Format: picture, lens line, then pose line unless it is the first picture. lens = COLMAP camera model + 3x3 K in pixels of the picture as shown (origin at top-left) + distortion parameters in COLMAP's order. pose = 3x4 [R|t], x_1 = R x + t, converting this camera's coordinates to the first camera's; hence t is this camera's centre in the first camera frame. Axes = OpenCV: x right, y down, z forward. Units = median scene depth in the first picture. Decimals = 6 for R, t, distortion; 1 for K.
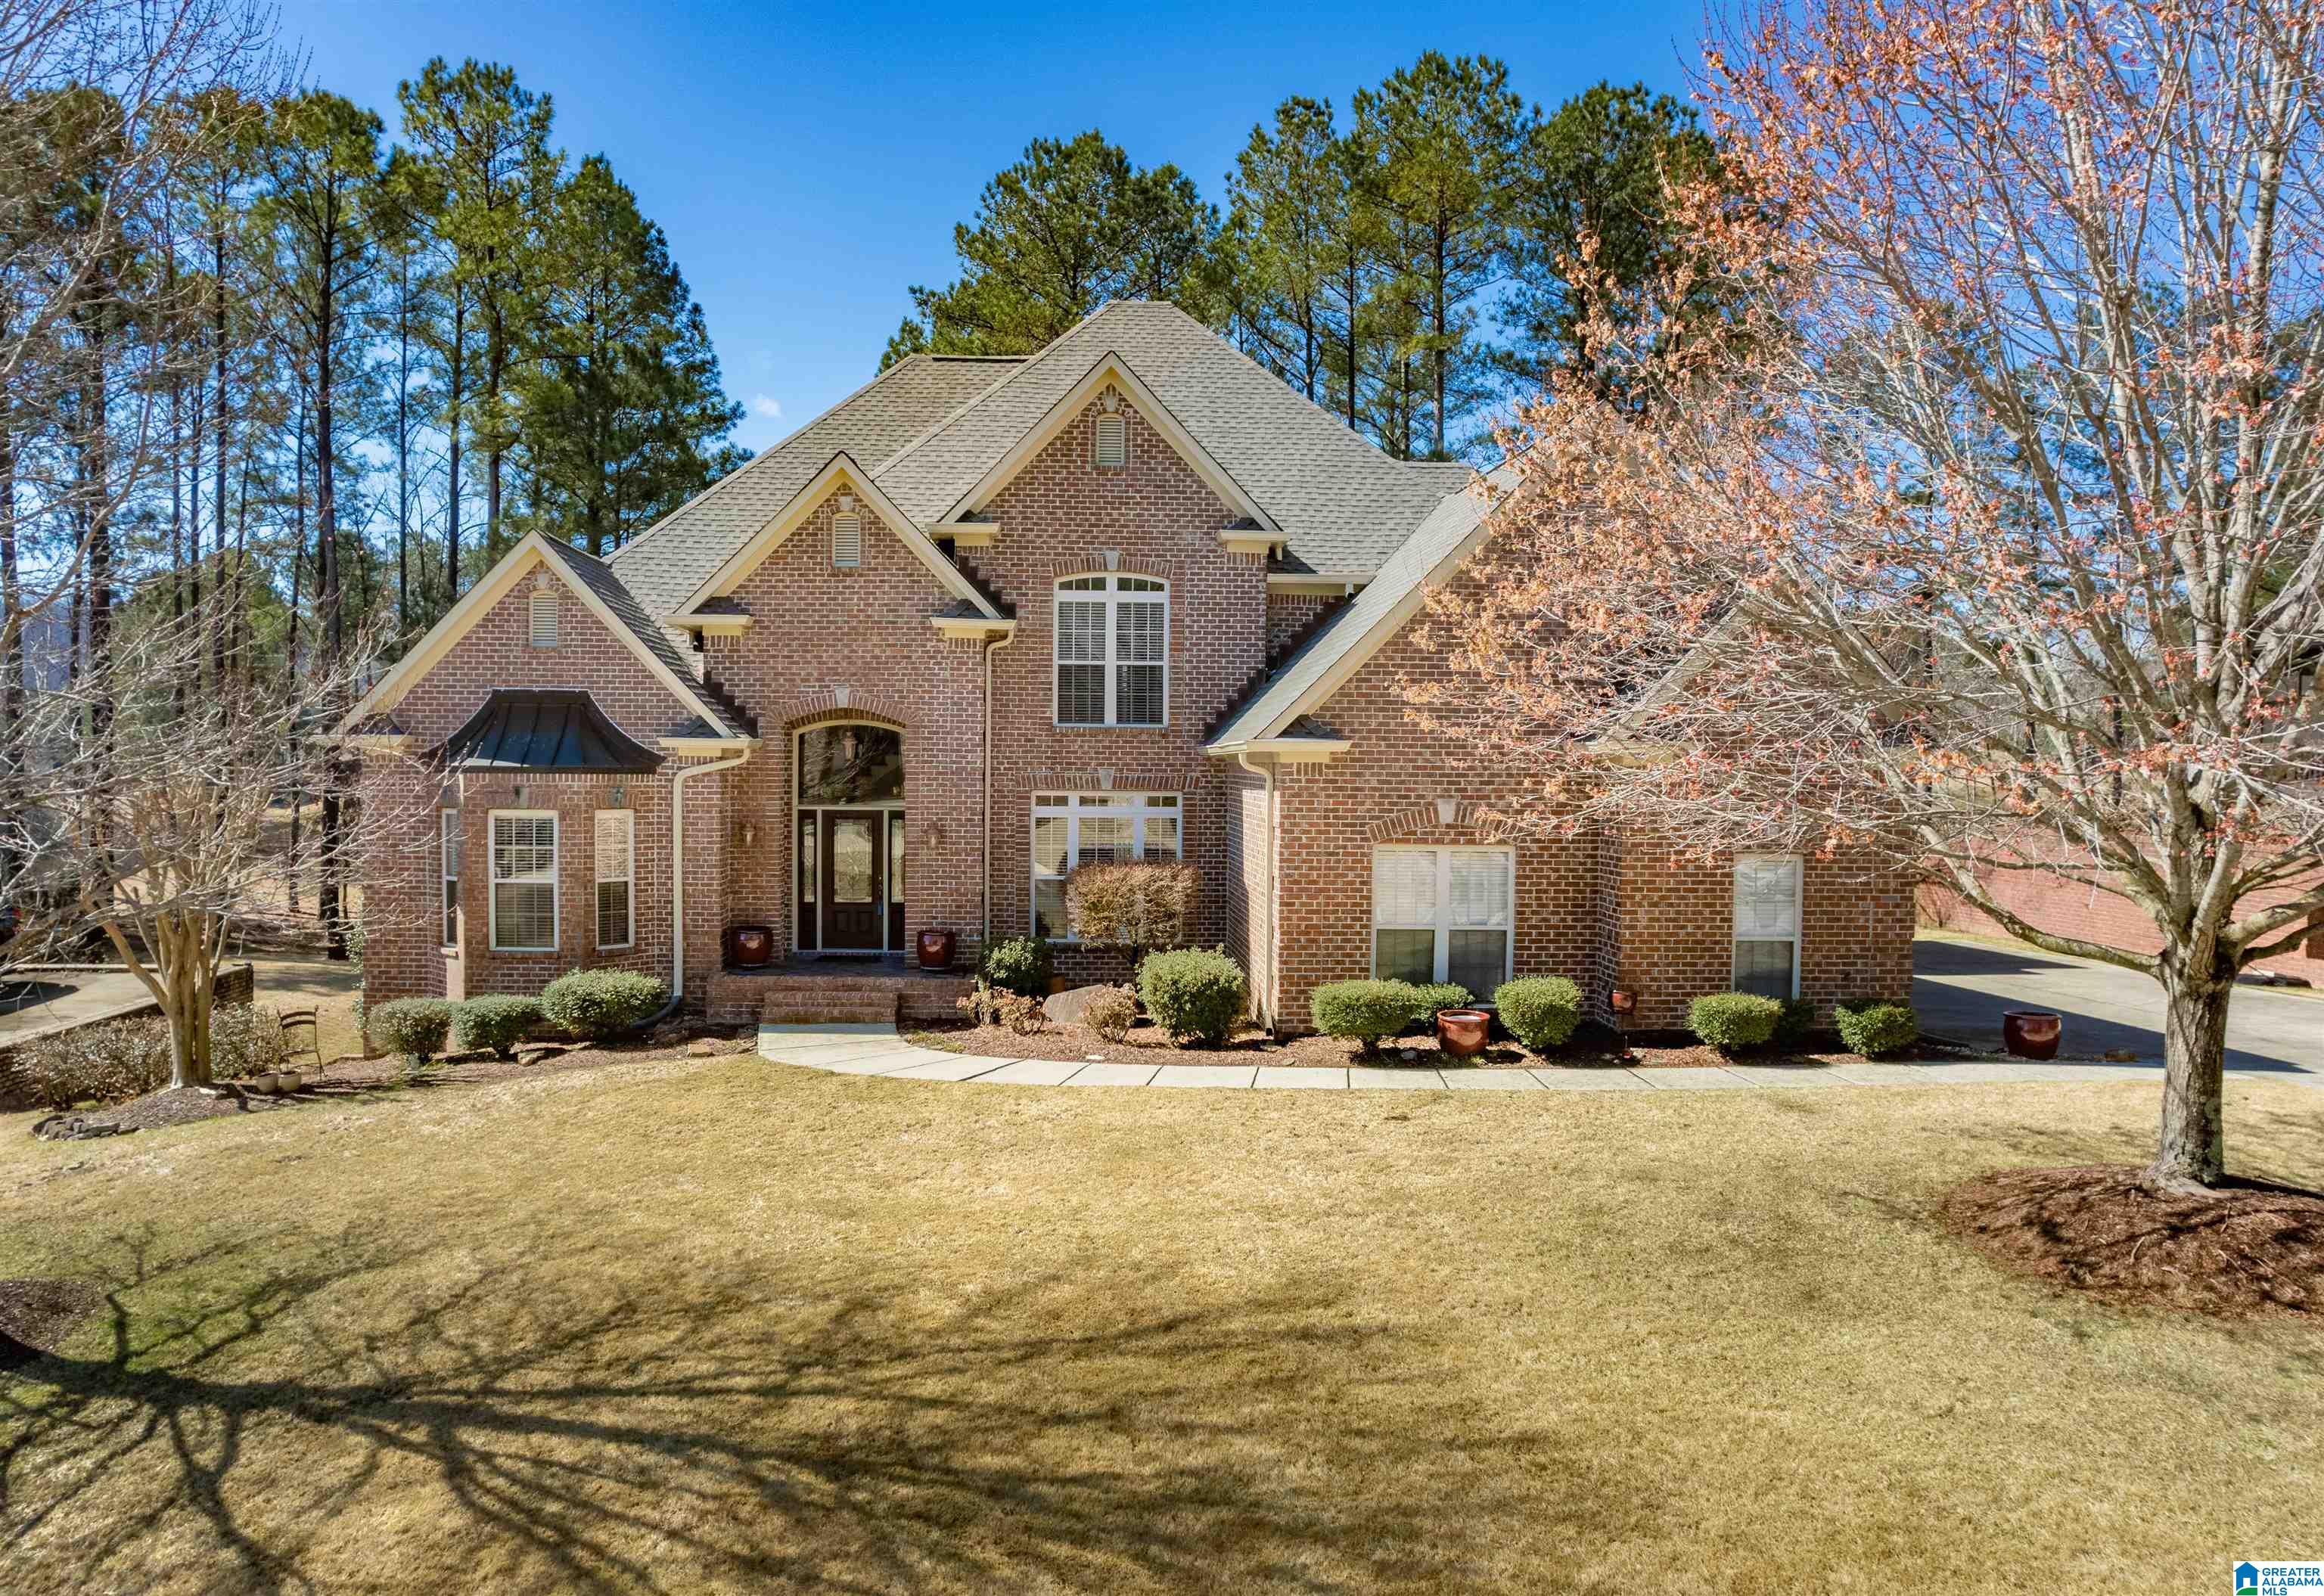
lens RADIAL K [[1582.8, 0, 1066.4], [0, 1582.8, 787.2], [0, 0, 1]] dist [-0.073537, 0.064219]
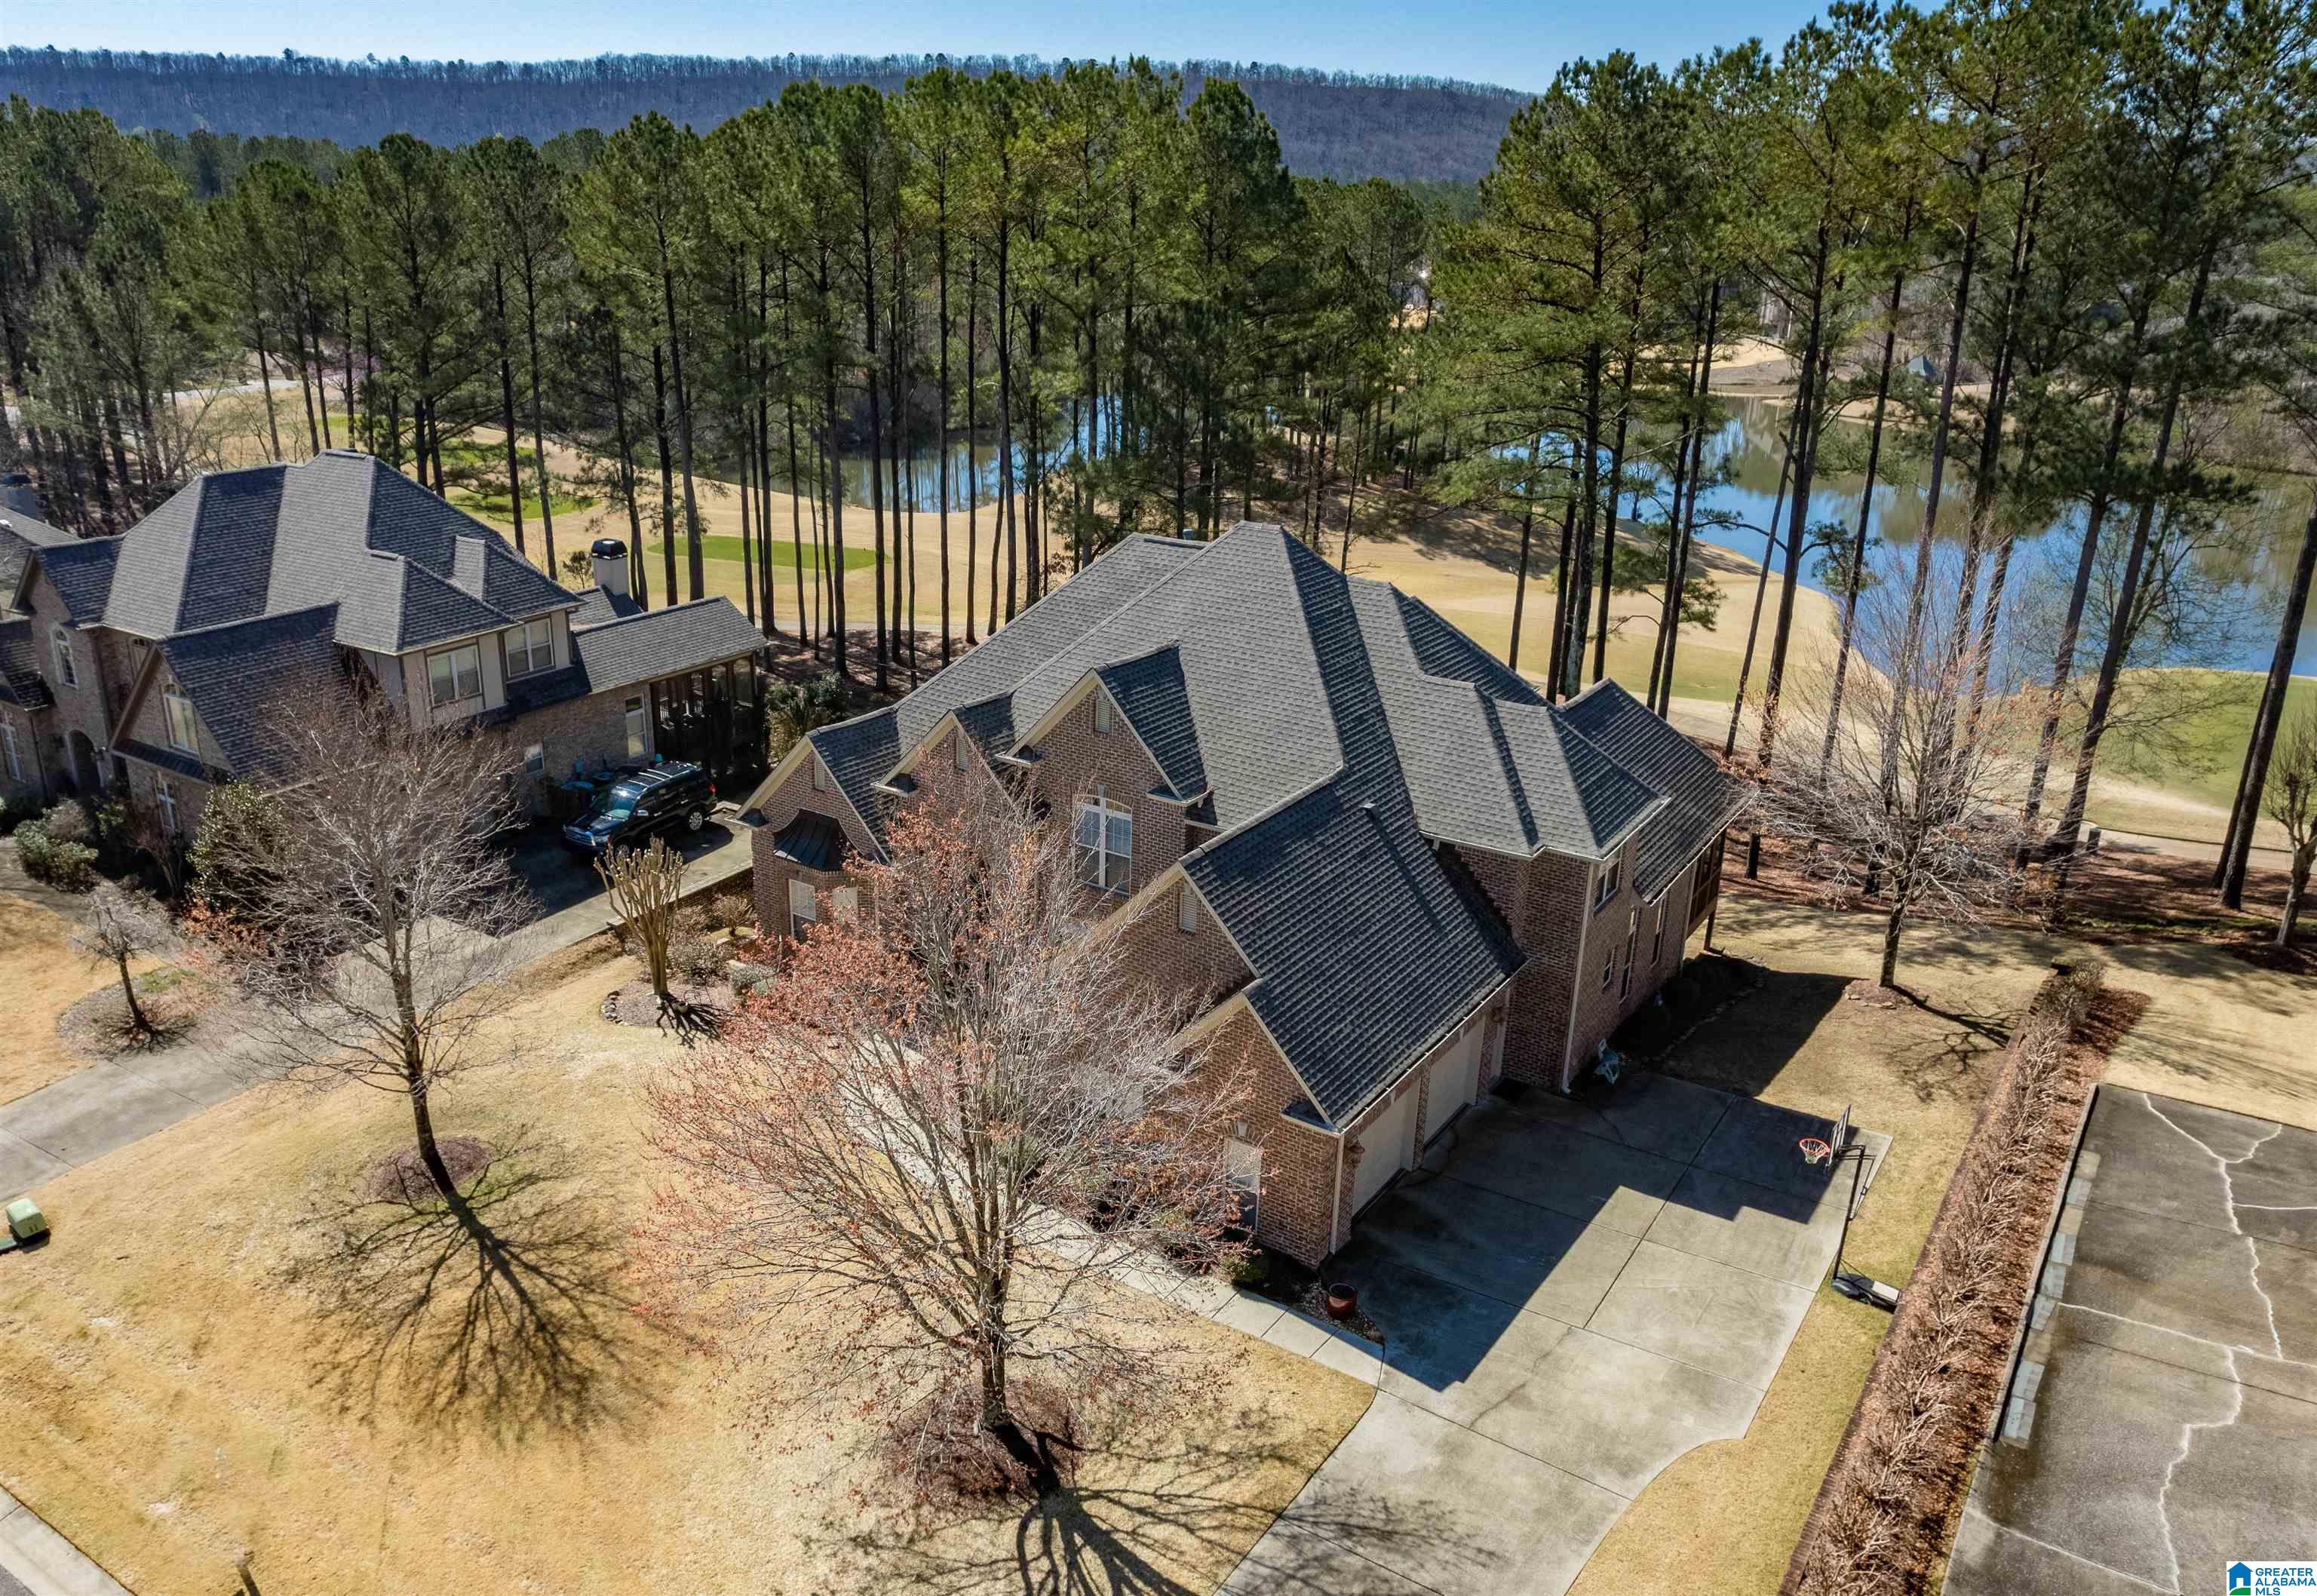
lens RADIAL K [[1681.3, 0, 1087.6], [0, 1681.3, 803.5], [0, 0, 1]] dist [-0.053847, -0.000264]
pose [[0.804351, 0.199372, -0.559706, 1.836540], [-0.012874, 0.947647, 0.319059, -1.278196], [0.594016, -0.249430, 0.764807, -0.546295]]
